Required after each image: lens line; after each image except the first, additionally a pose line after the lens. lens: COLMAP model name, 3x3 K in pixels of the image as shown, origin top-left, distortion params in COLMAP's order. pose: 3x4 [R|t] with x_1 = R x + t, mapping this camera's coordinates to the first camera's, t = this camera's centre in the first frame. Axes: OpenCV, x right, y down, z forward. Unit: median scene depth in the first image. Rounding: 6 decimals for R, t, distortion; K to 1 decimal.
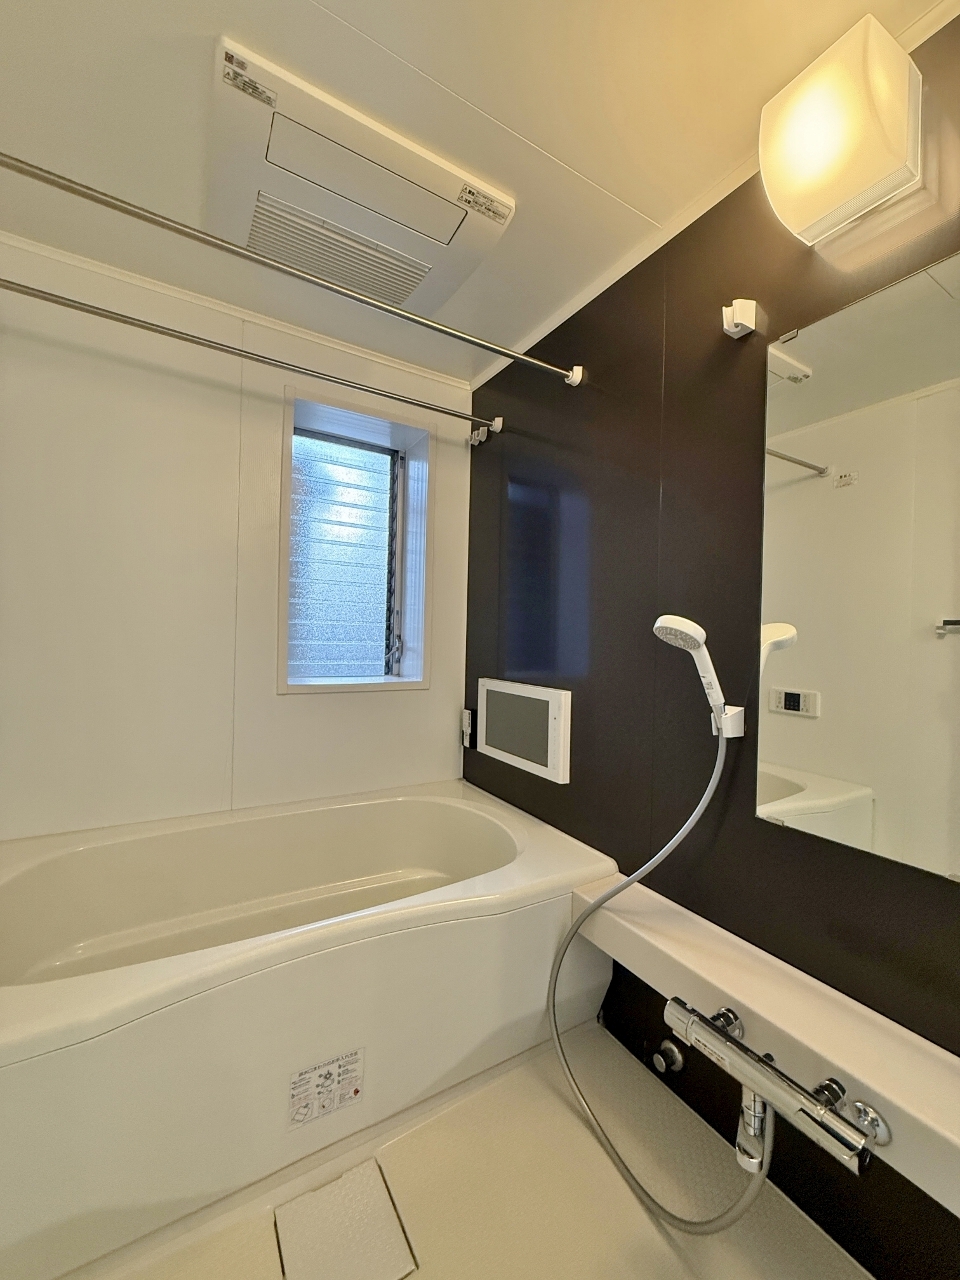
lens RADIAL K [[510.0, 0, 481.9], [0, 510.0, 637.0], [0, 0, 1]] dist [-0.003063, 0.000212]
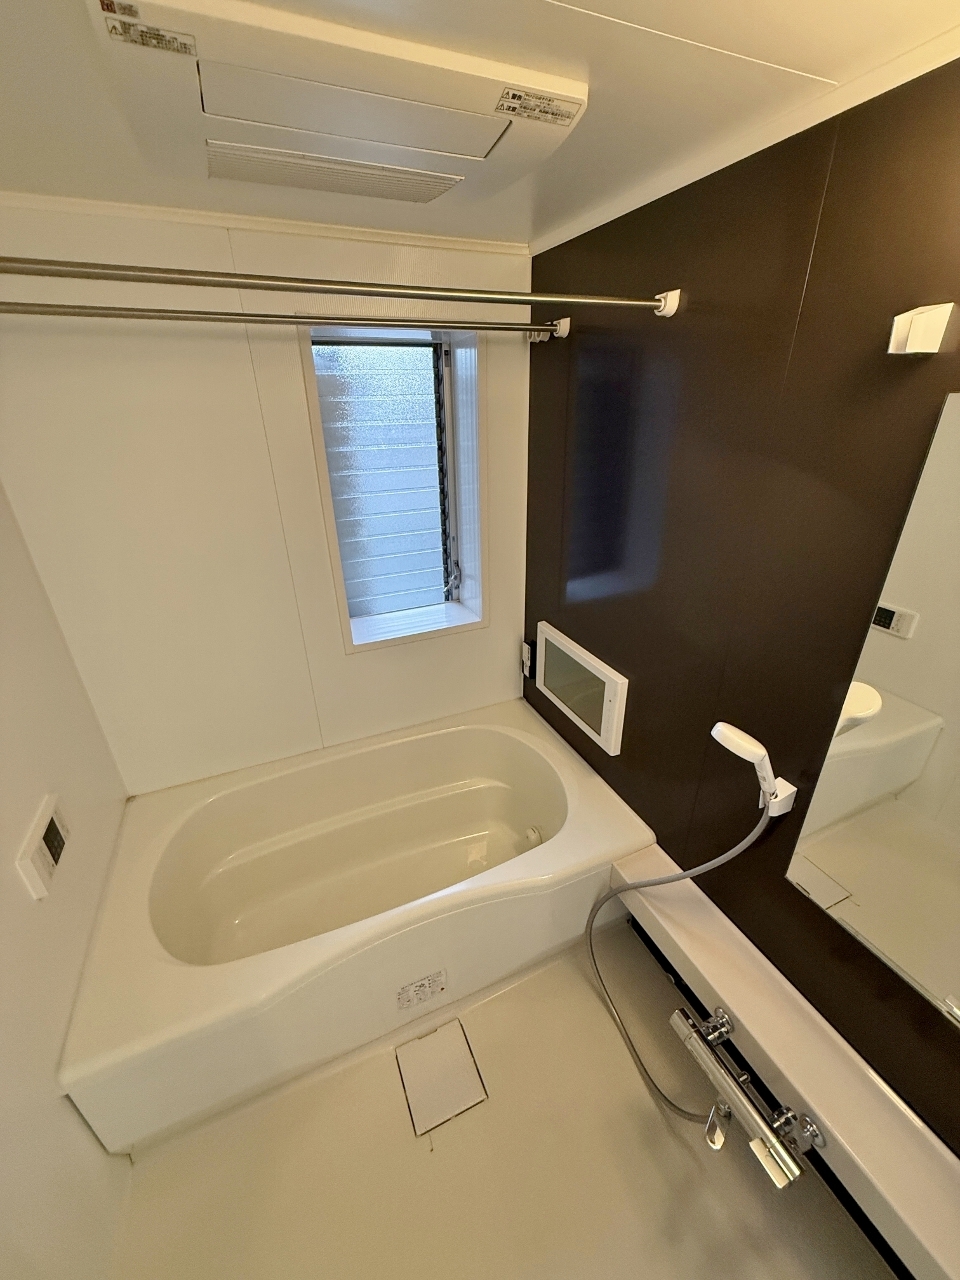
lens RADIAL K [[510.0, 0, 481.3], [0, 510.0, 638.2], [0, 0, 1]] dist [-0.003063, 0.000212]
pose [[0.990850, 0.016338, -0.133978, 0.019497], [0.042365, 0.904830, 0.423660, -0.334727], [0.128149, -0.425459, 0.895858, 0.091834]]
